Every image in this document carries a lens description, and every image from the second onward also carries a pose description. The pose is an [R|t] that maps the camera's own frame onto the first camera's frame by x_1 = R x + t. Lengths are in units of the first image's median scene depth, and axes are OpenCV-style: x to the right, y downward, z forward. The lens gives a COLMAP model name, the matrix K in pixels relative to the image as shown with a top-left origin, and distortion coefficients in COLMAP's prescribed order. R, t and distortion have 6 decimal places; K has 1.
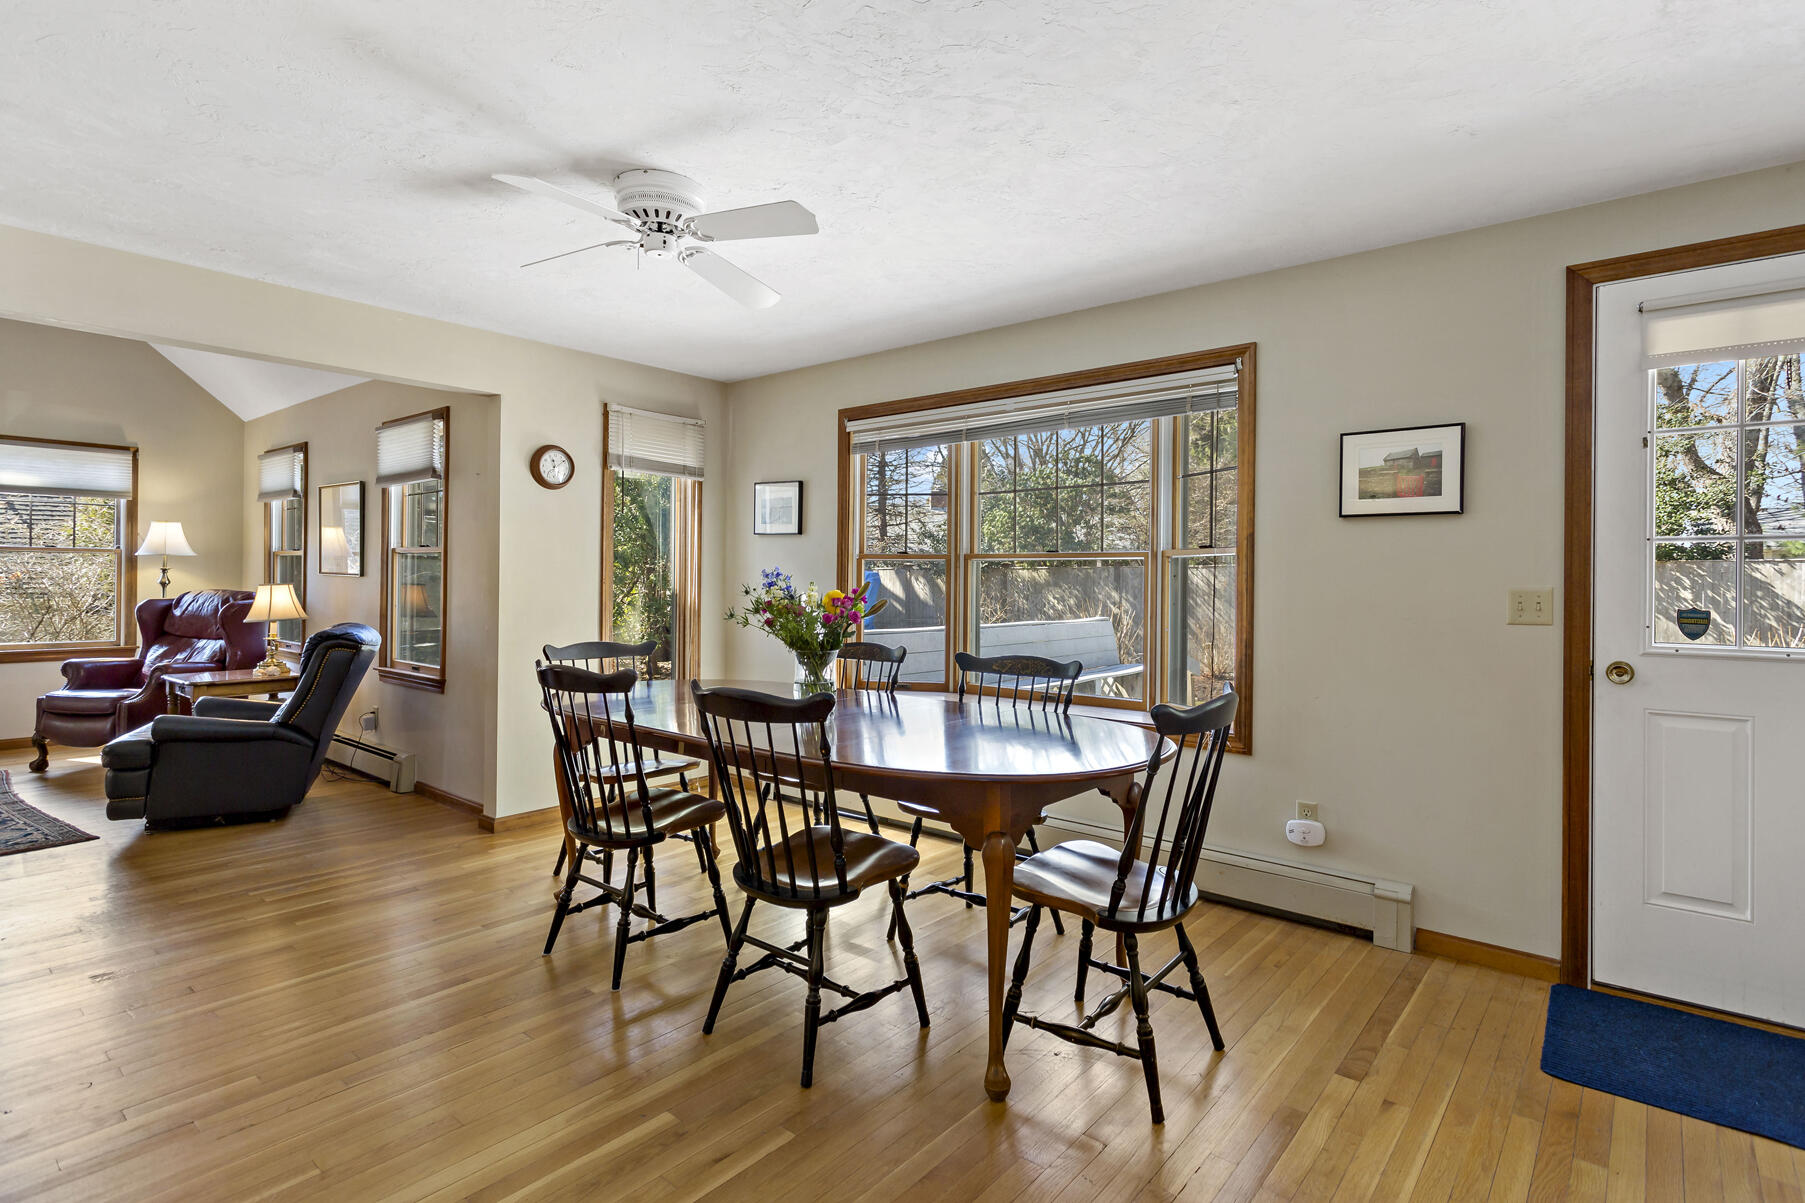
lens RADIAL K [[881.0, 0, 850.3], [0, 881.0, 566.4], [0, 0, 1]] dist [0.001722, 0.000217]
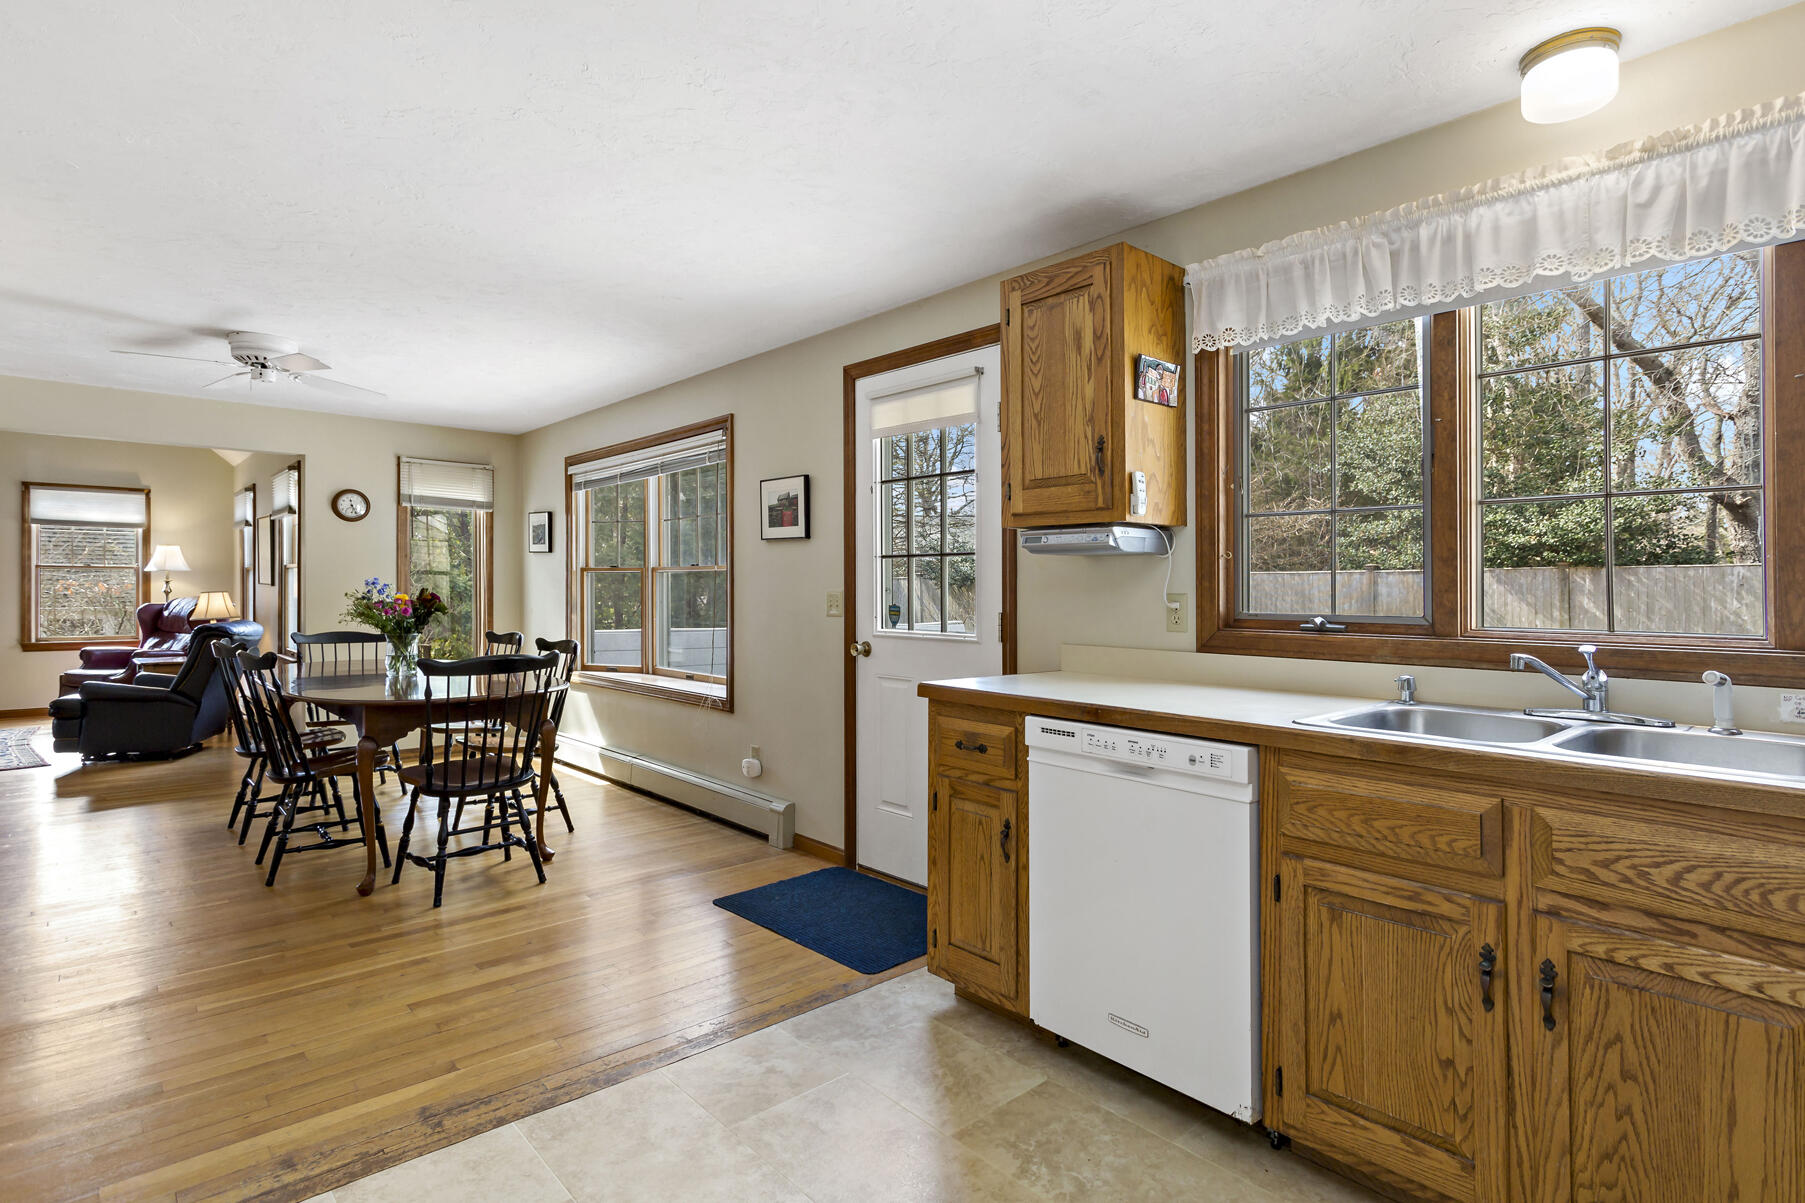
lens RADIAL K [[864.0, 0, 826.4], [0, 864.0, 588.8], [0, 0, 1]] dist [-0.000170, -0.000024]
pose [[0.991330, -0.002491, -0.131372, 0.609025], [0.004421, 0.999887, 0.014403, 0.000009], [0.131322, -0.014859, 0.991228, -0.249781]]
